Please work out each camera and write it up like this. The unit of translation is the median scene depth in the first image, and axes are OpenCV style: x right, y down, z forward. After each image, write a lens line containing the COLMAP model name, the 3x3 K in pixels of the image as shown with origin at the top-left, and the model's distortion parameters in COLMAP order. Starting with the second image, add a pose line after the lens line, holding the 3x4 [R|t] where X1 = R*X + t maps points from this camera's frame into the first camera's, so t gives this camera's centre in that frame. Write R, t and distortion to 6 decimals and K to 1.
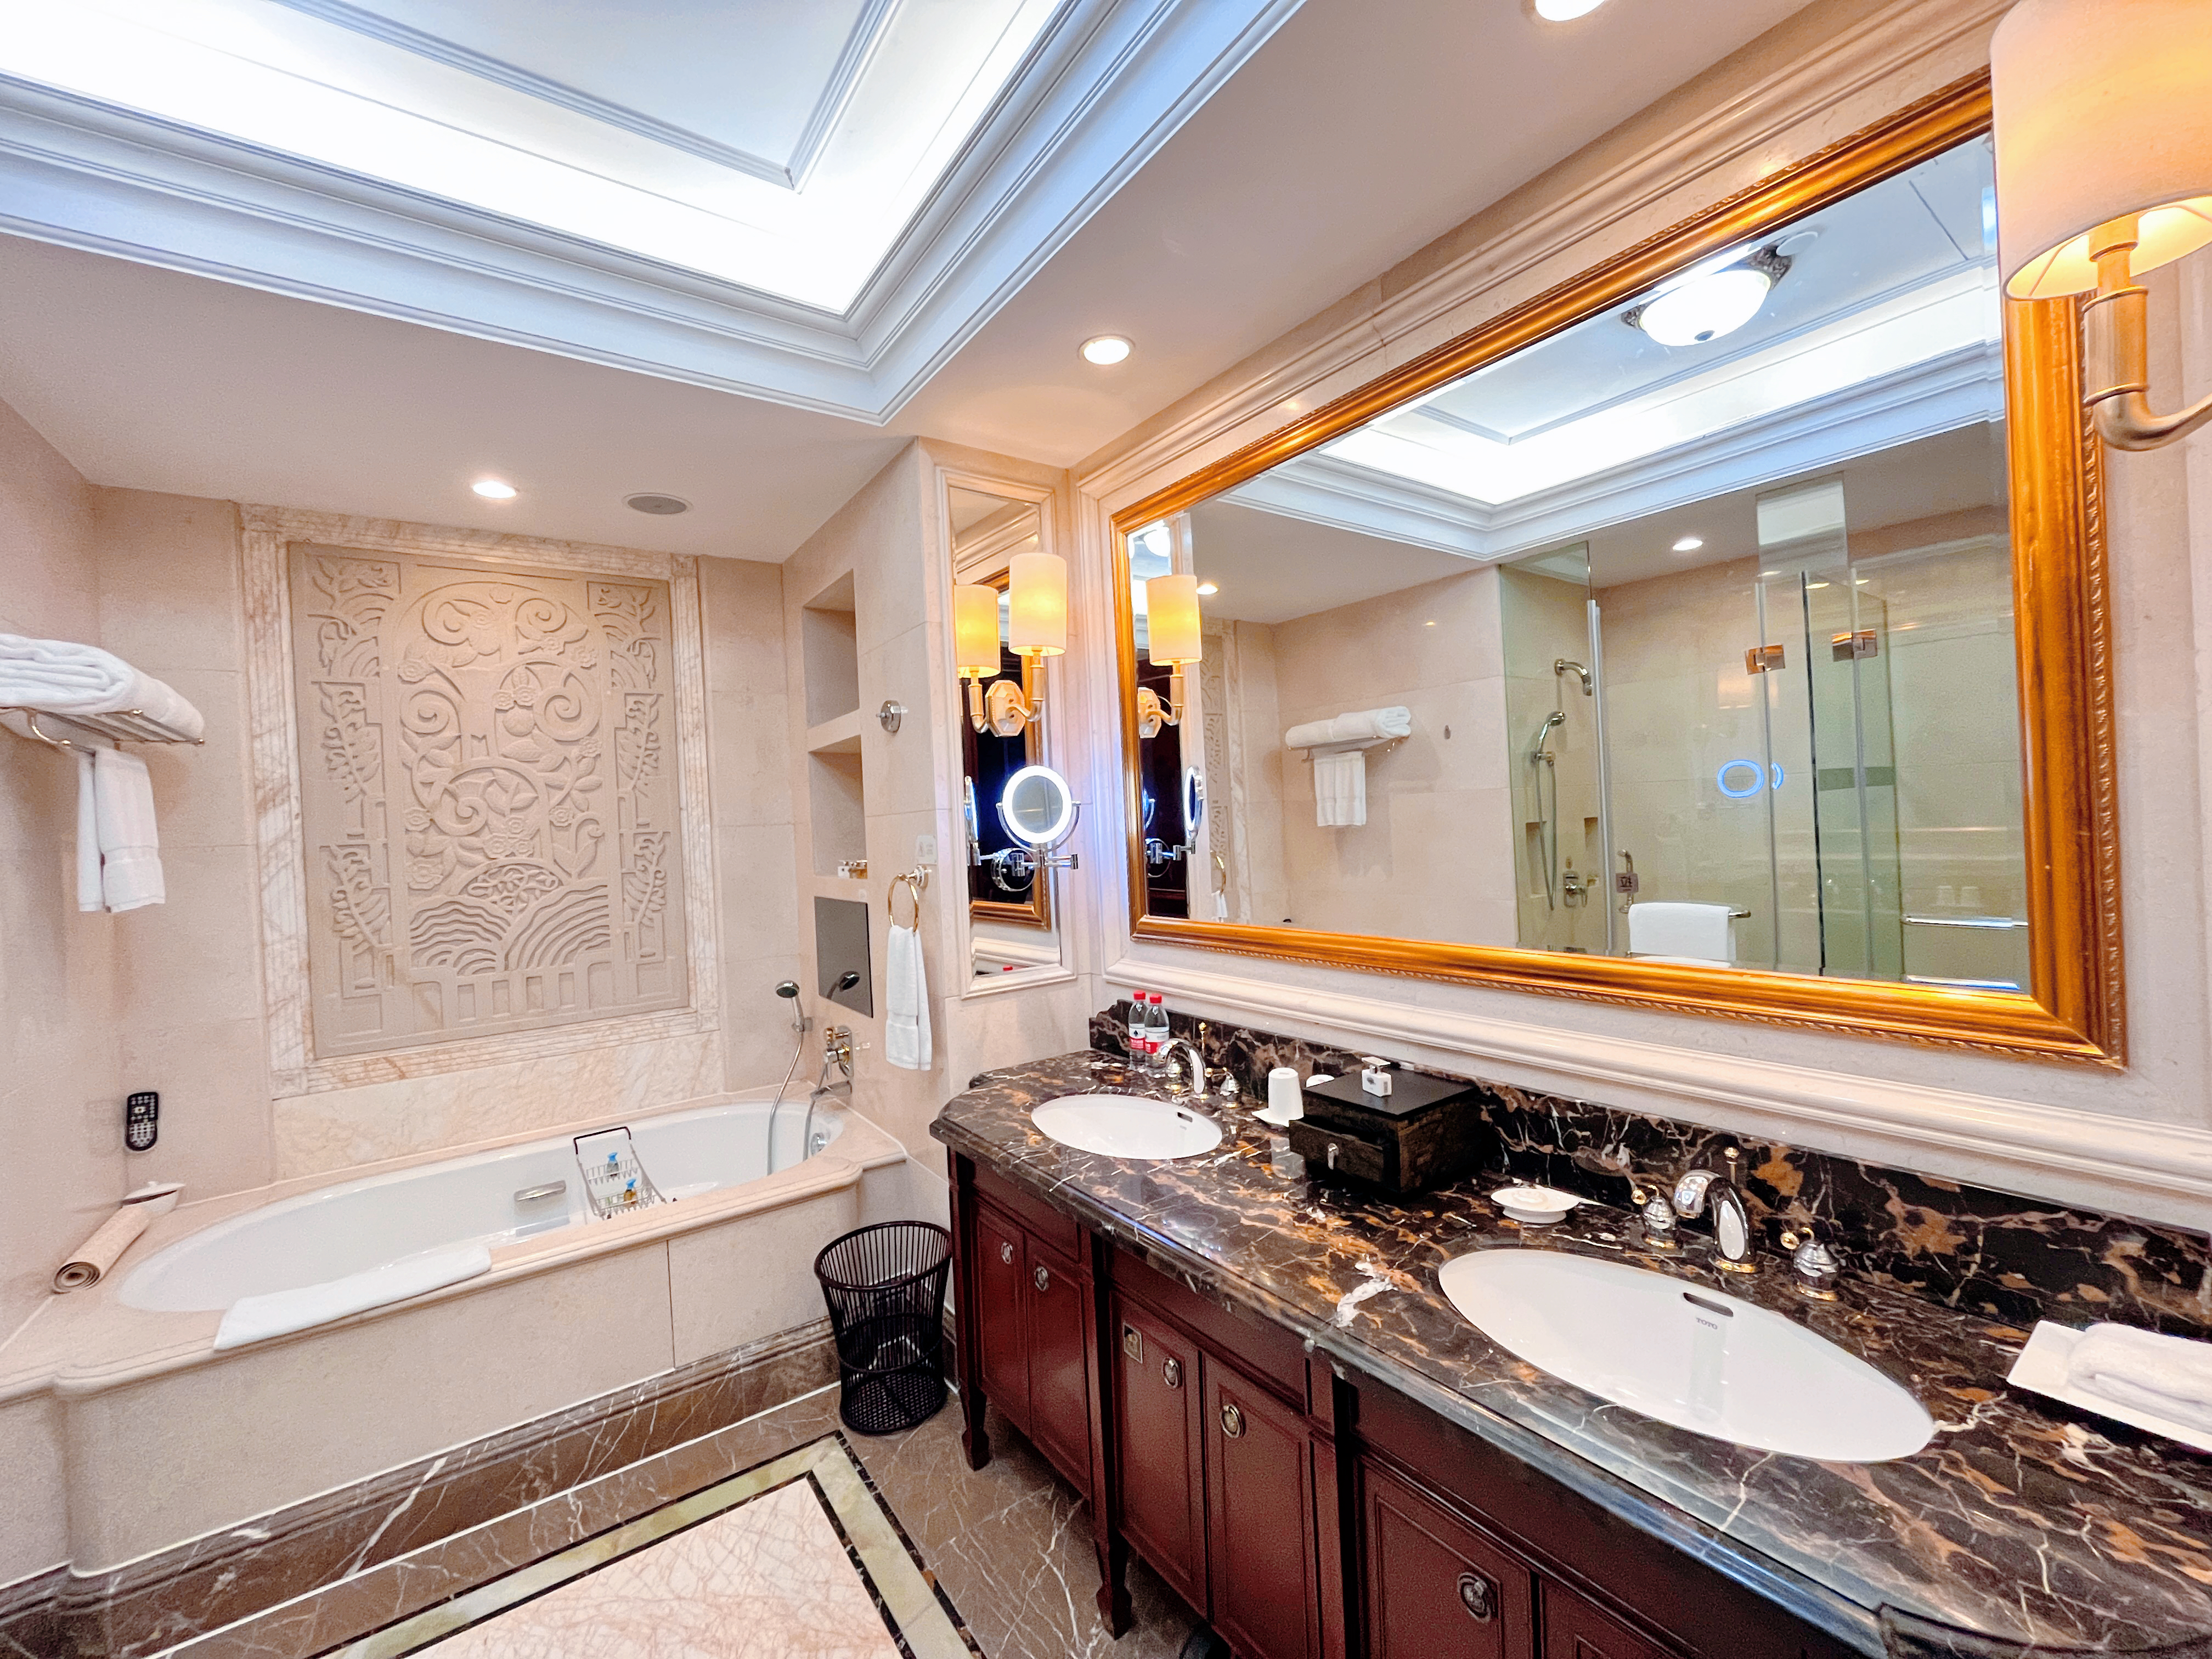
lens RADIAL K [[901.1, 0, 1105.7], [0, 901.1, 828.4], [0, 0, 1]] dist [-0.003420, 0.000679]
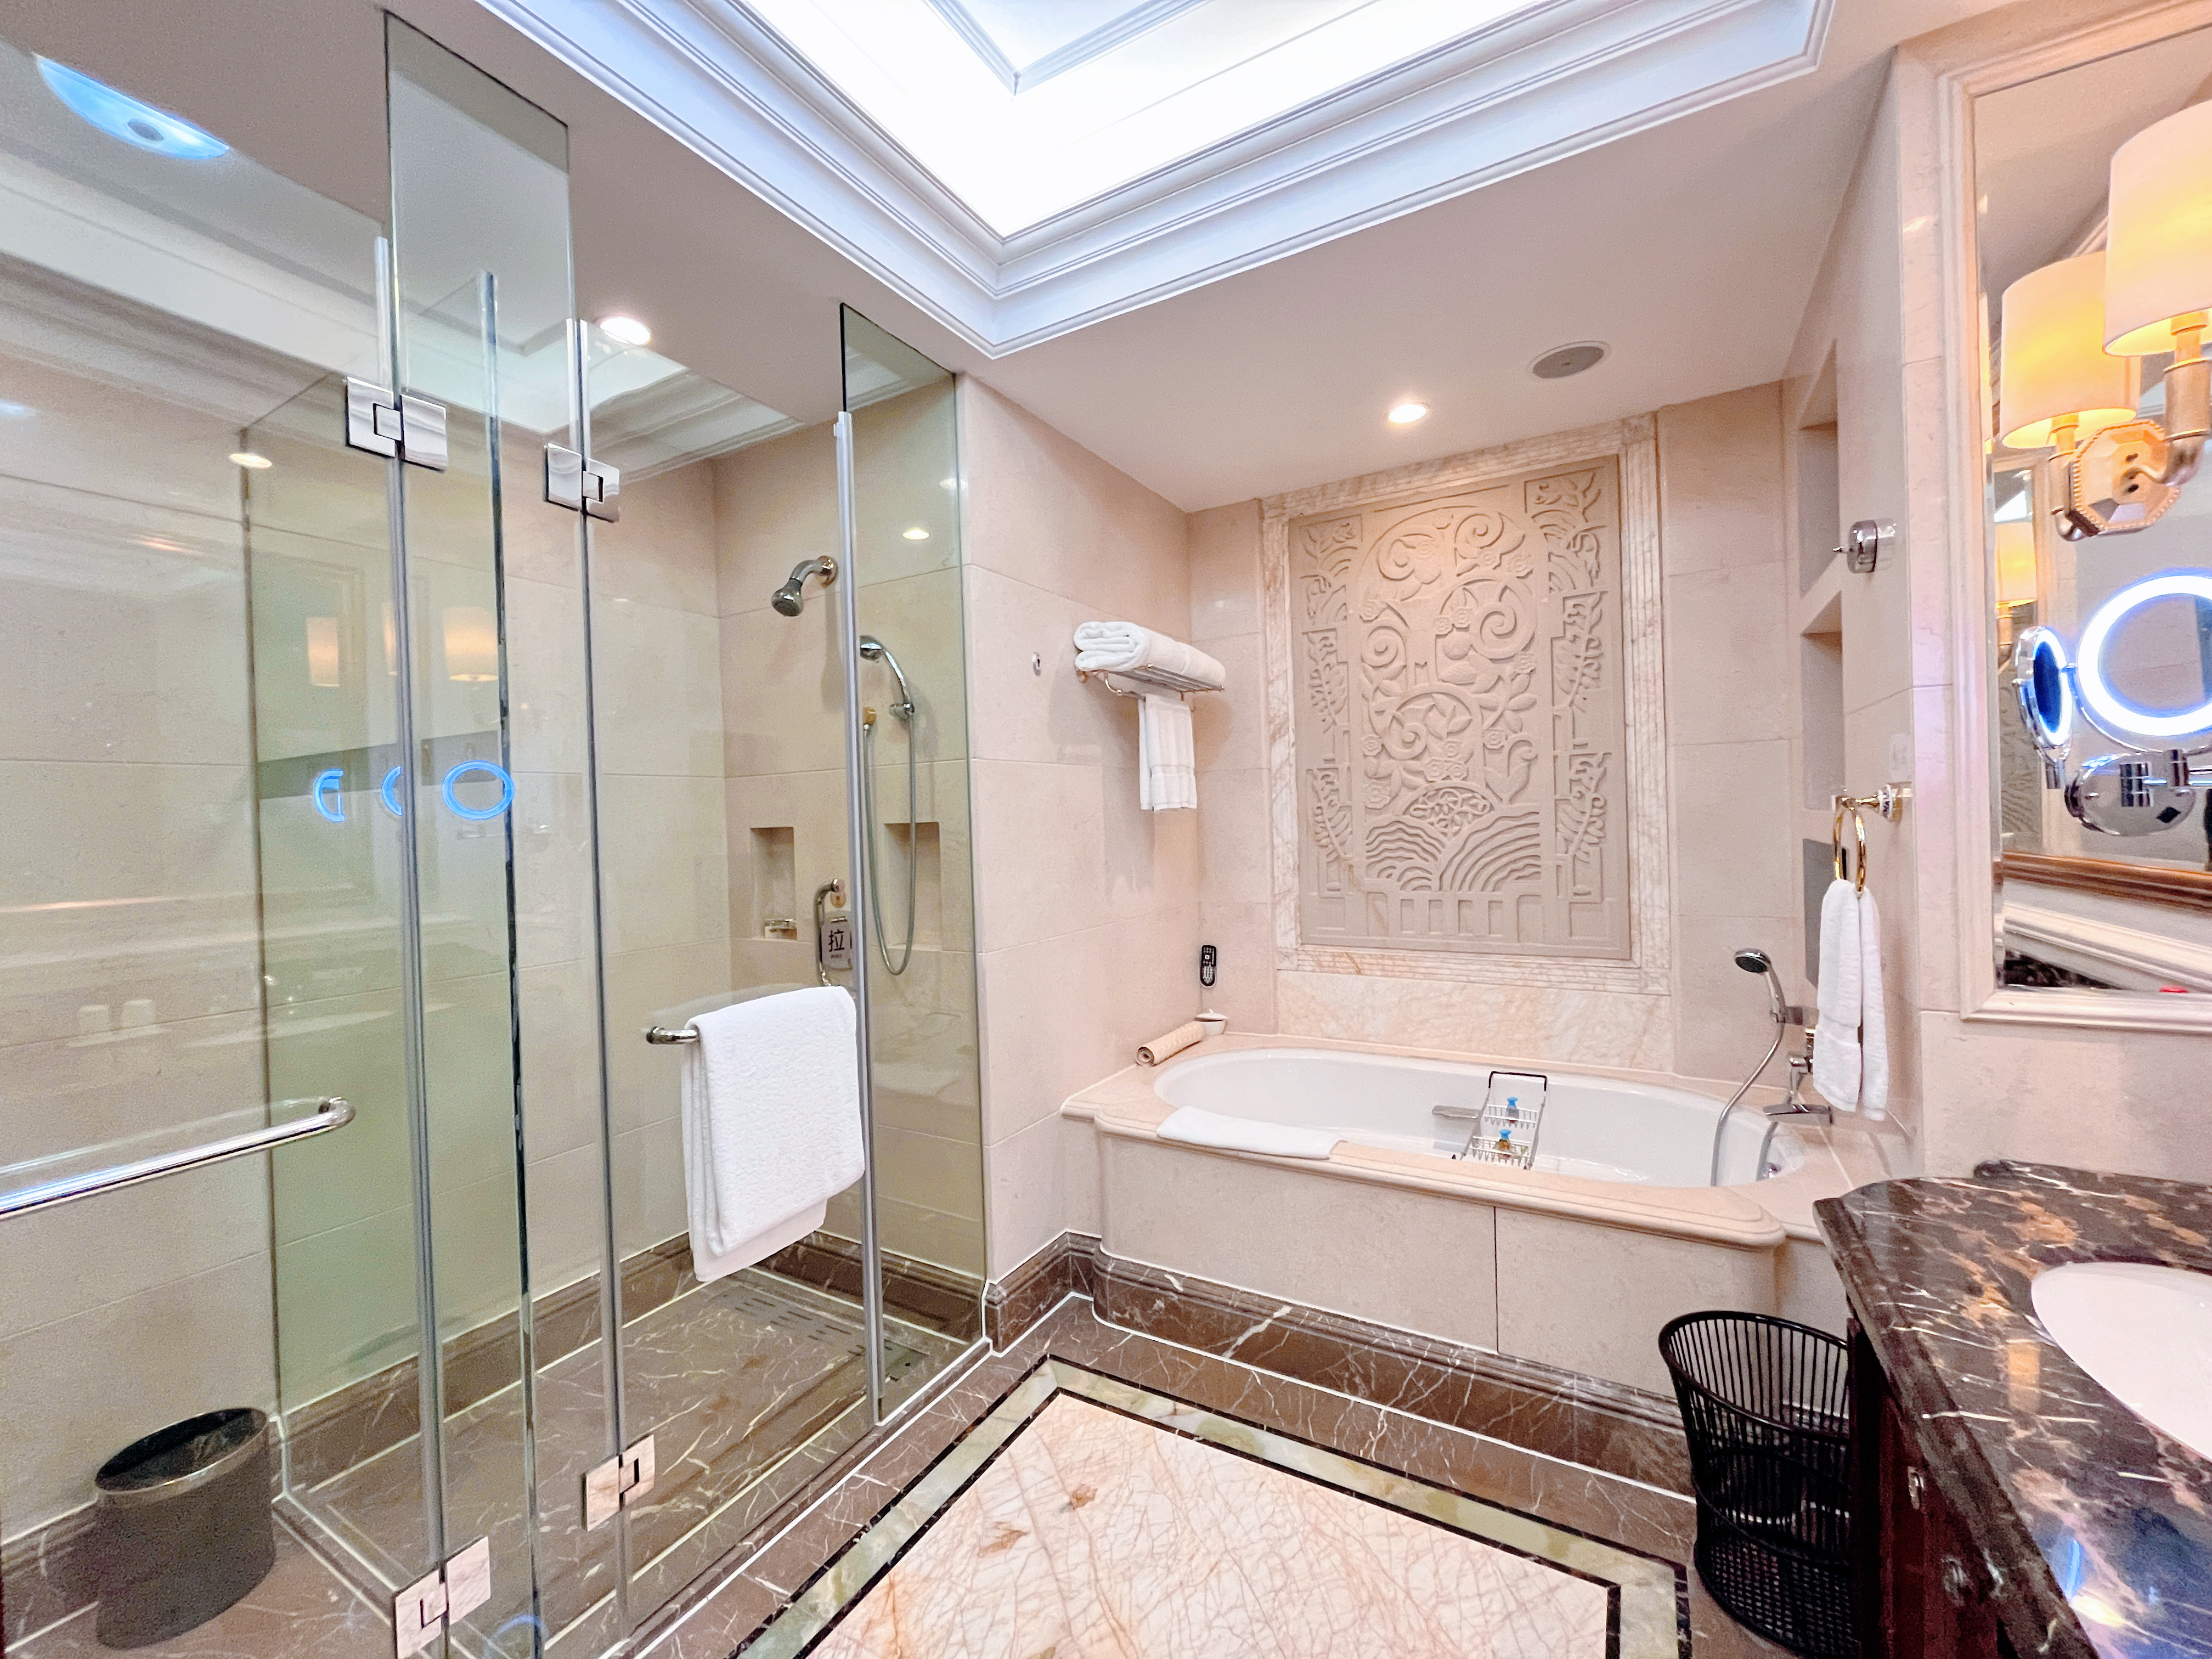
lens RADIAL K [[901.1, 0, 1103.8], [0, 901.1, 827.4], [0, 0, 1]] dist [-0.003420, 0.000679]
pose [[0.410306, 0.045477, -0.910813, 0.120788], [0.005156, 0.998624, 0.052184, 0.033545], [0.911933, -0.026108, 0.409507, 0.257146]]
